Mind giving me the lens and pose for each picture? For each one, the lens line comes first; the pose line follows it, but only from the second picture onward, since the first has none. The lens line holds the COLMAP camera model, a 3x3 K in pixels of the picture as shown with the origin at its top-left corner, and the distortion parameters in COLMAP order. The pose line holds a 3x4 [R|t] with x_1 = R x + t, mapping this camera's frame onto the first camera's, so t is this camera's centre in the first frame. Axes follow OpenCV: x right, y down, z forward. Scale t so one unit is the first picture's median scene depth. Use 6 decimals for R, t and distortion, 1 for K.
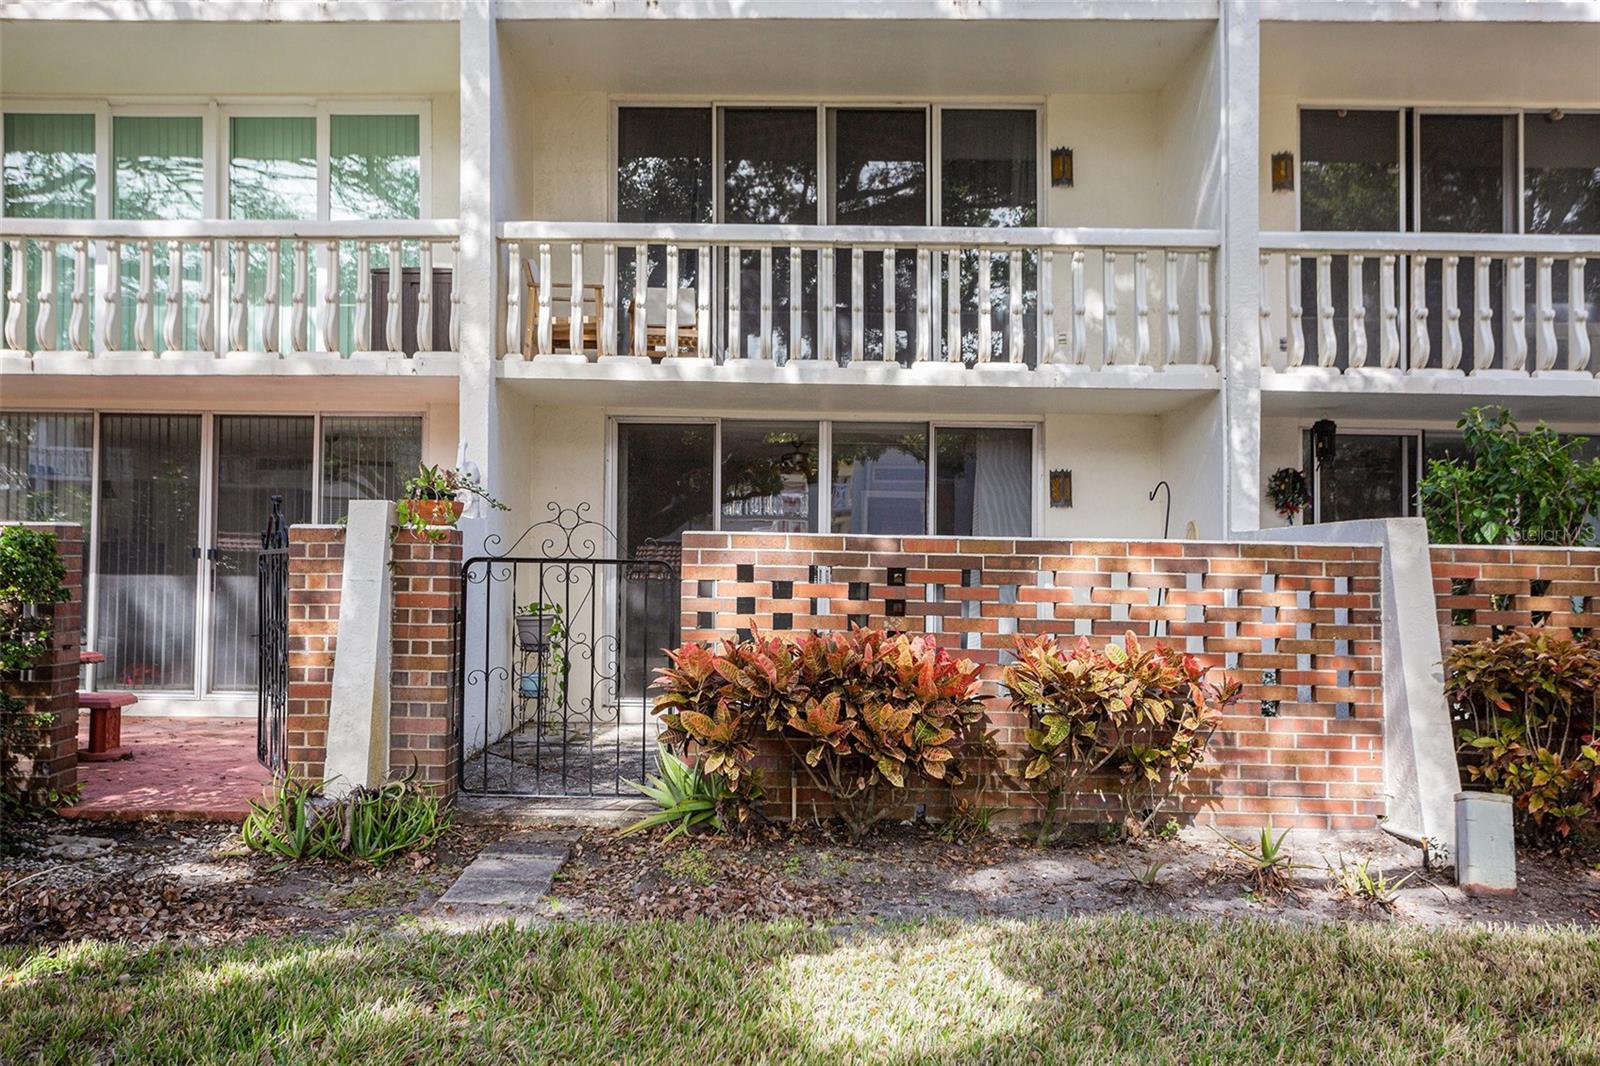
lens RADIAL K [[1526.7, 0, 791.8], [0, 1526.7, 537.4], [0, 0, 1]] dist [0.026384, 0.000000]
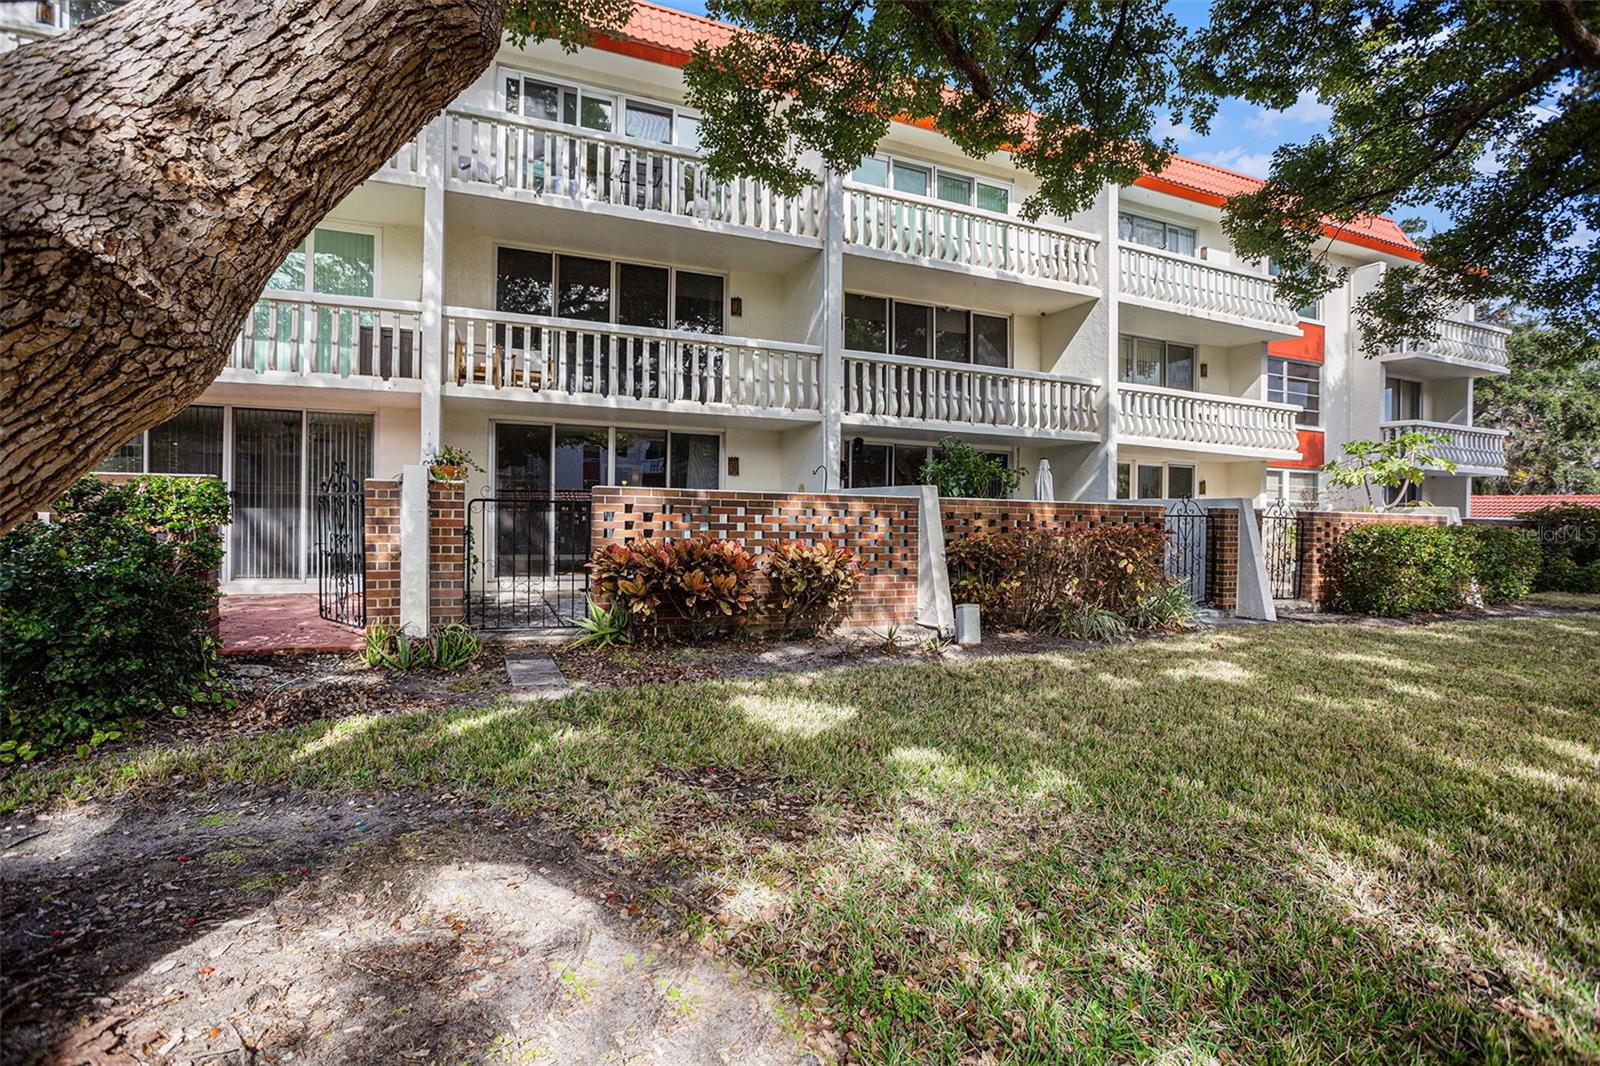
lens RADIAL K [[789.3, 0, 807.2], [0, 789.3, 515.6], [0, 0, 1]] dist [-0.030326, 0.015396]
pose [[0.916609, 0.002069, 0.399780, -0.210980], [-0.016507, 0.999330, 0.032676, -0.003330], [-0.399445, -0.036550, 0.916028, 0.004557]]
